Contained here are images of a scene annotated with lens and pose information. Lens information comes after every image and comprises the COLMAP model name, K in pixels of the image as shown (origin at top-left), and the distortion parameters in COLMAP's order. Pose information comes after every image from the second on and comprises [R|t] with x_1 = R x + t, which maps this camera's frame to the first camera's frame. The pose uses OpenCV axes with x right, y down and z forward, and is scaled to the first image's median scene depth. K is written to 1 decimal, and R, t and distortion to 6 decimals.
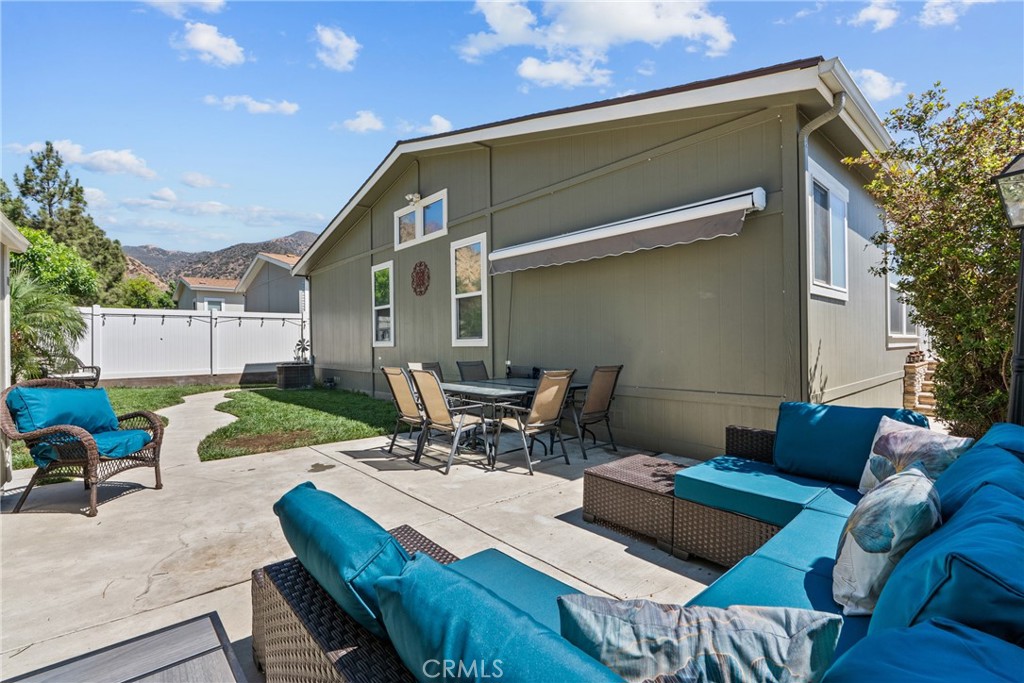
lens RADIAL K [[464.9, 0, 517.7], [0, 464.9, 339.4], [0, 0, 1]] dist [-0.013233, 0.006099]
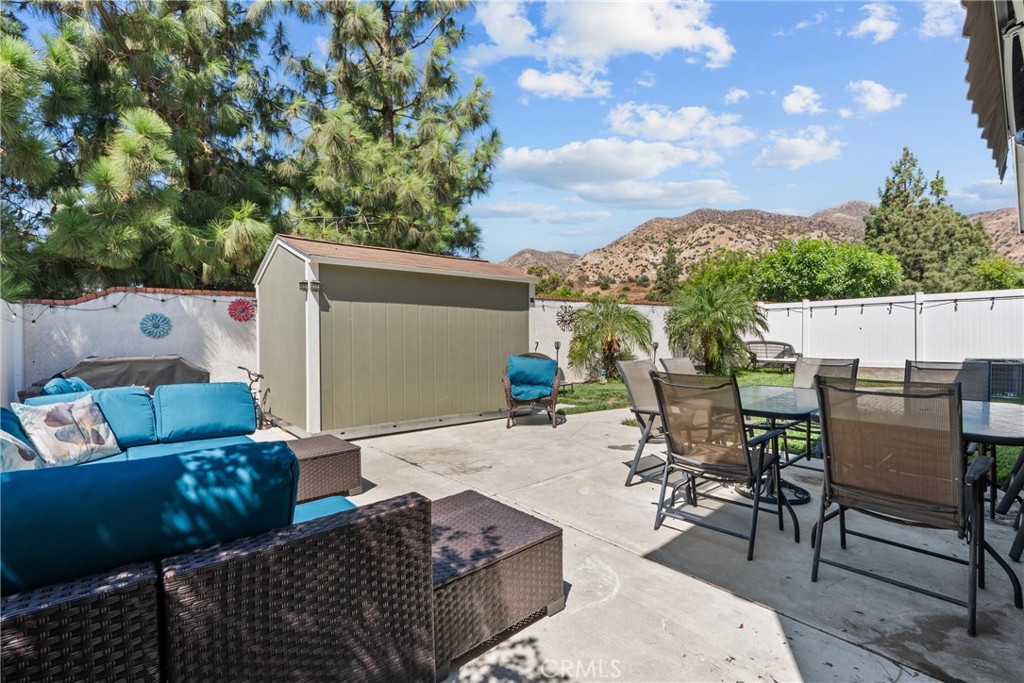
lens RADIAL K [[464.9, 0, 517.7], [0, 464.9, 341.9], [0, 0, 1]] dist [-0.013233, 0.006099]
pose [[-0.028994, 0.013922, -0.999483, 0.262368], [0.012412, 0.999831, 0.013567, 0.005064], [0.999503, -0.012012, -0.029162, 0.312547]]
